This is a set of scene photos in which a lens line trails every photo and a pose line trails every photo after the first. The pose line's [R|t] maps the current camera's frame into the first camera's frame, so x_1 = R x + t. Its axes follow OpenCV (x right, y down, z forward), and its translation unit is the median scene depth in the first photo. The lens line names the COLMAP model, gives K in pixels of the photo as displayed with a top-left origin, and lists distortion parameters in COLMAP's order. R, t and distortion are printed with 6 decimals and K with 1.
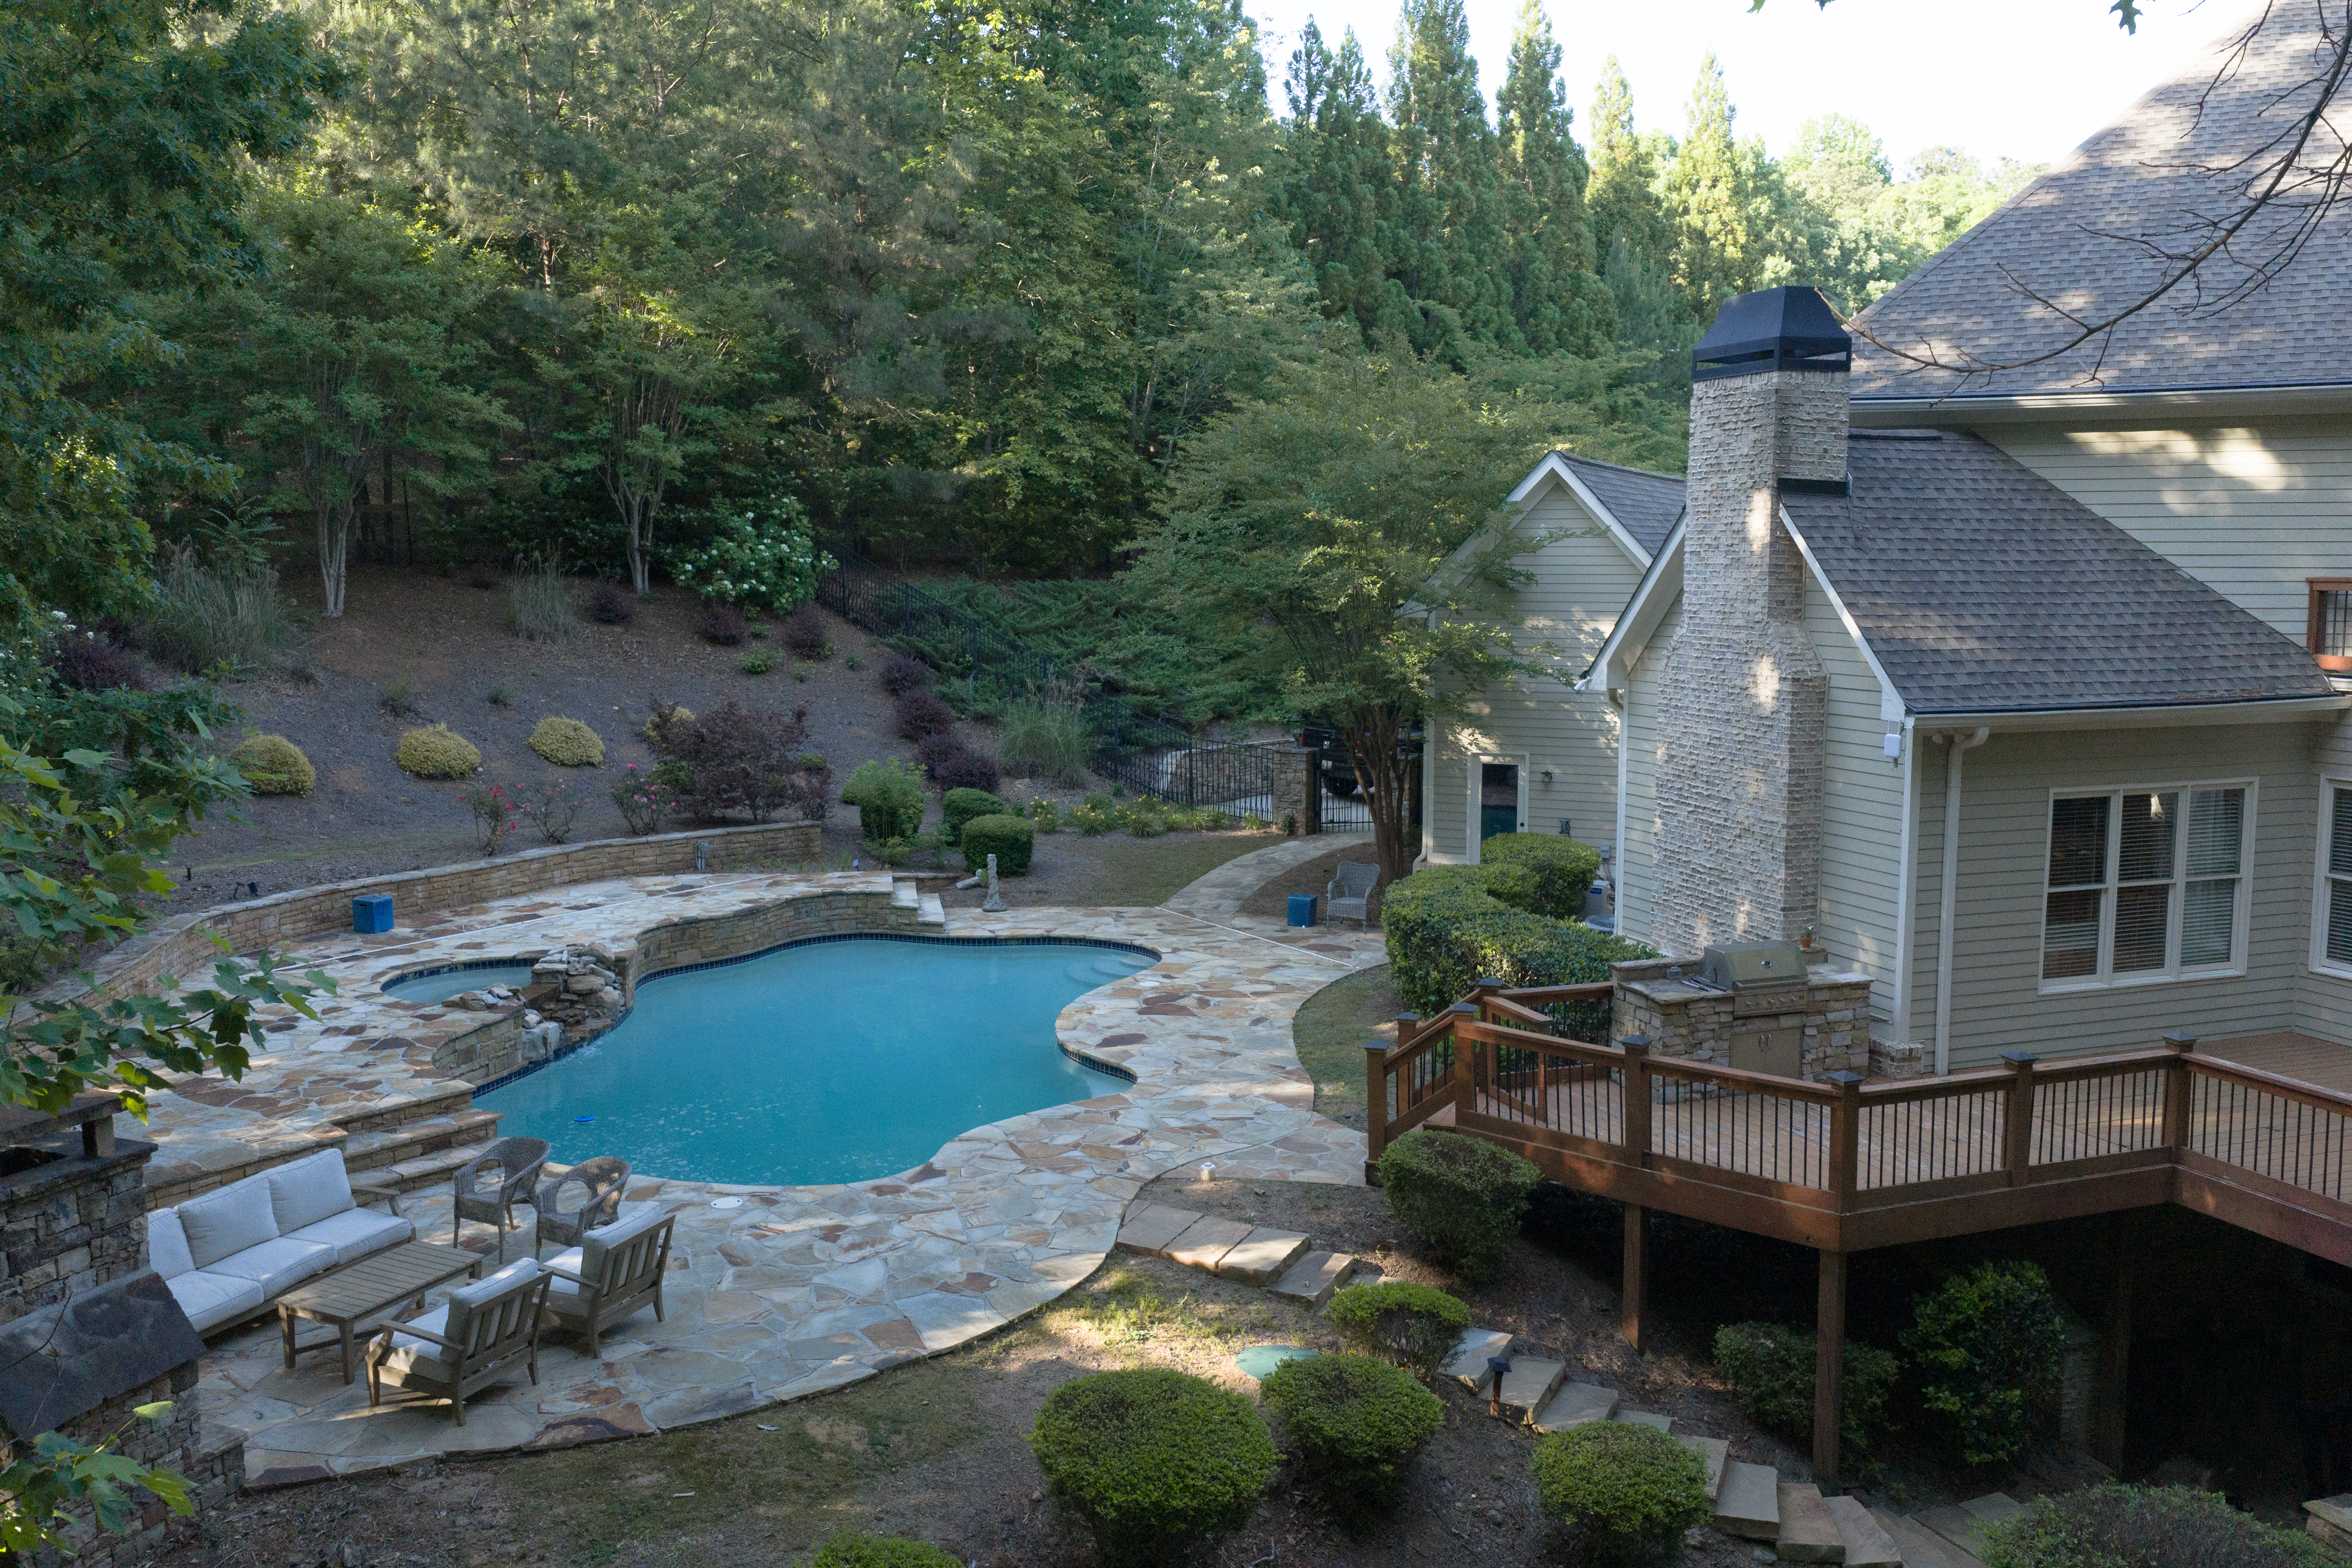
lens RADIAL K [[1988.0, 0, 1178.3], [0, 1988.0, 778.2], [0, 0, 1]] dist [0.013830, -0.013413]
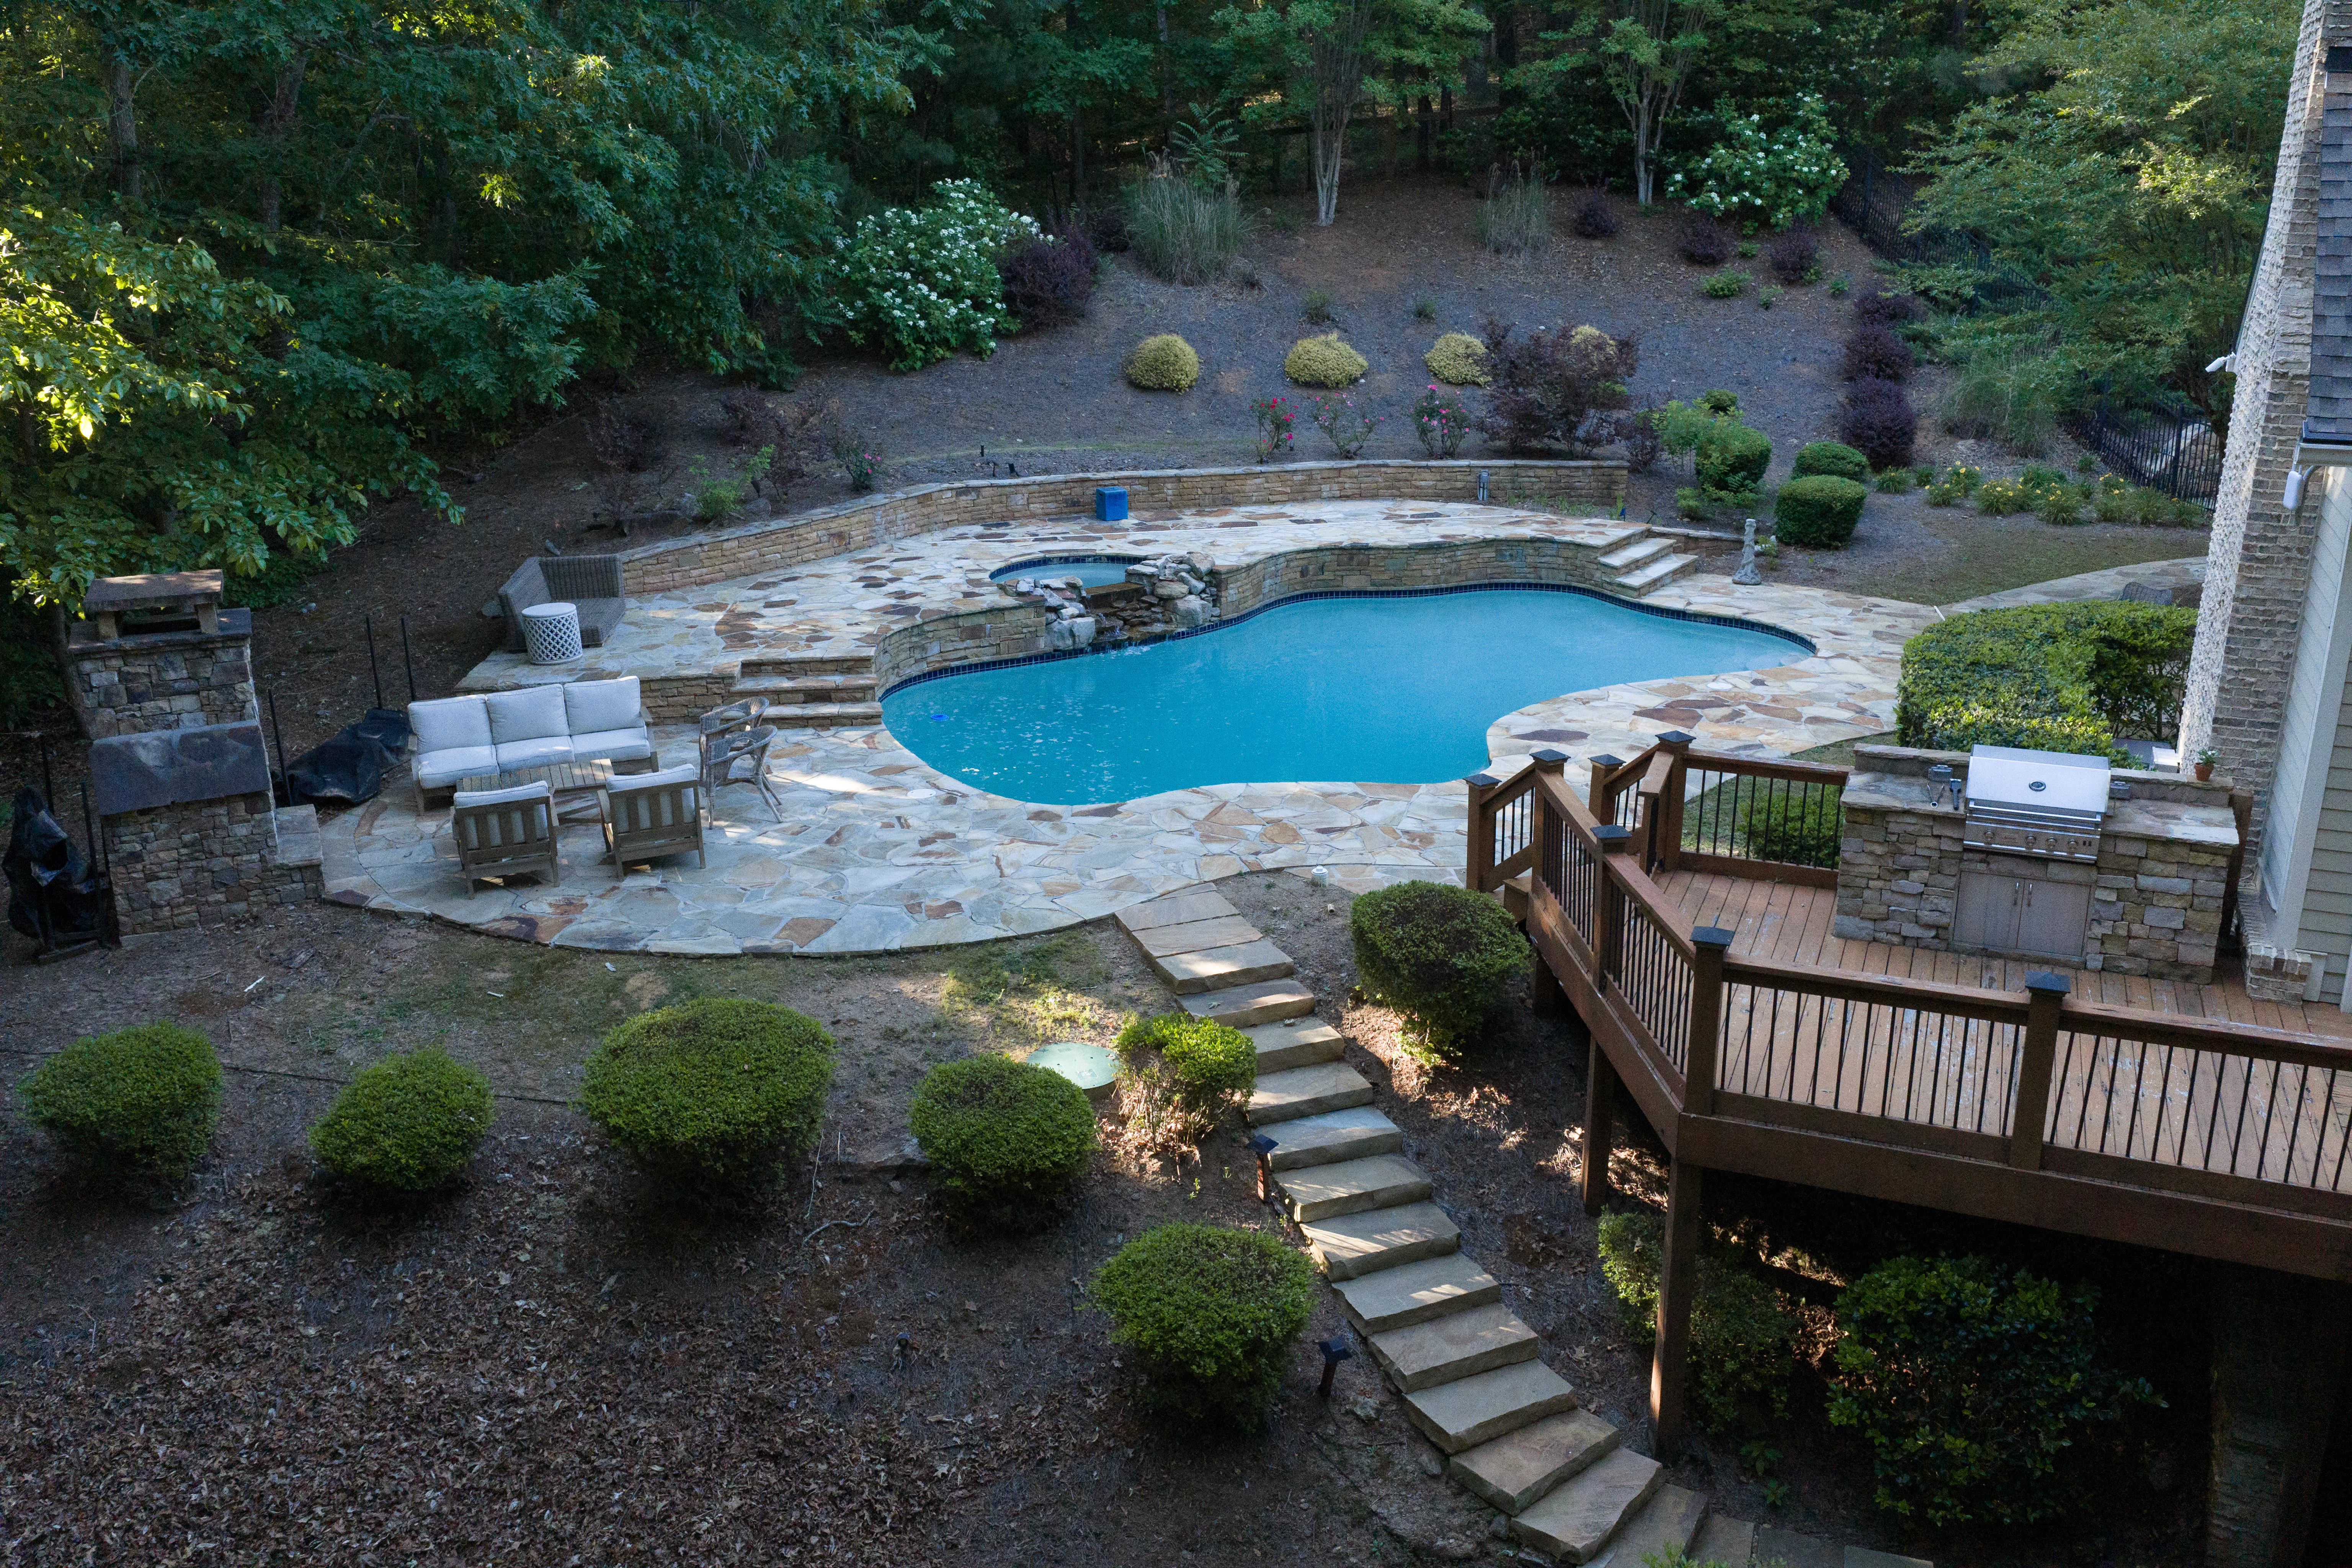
lens RADIAL K [[1988.0, 0, 1178.5], [0, 1988.0, 785.9], [0, 0, 1]] dist [0.013830, -0.013413]
pose [[0.717919, 0.206838, -0.664688, 0.409361], [-0.074620, 0.972202, 0.221935, -0.028997], [0.692116, -0.109733, 0.713396, 0.223146]]
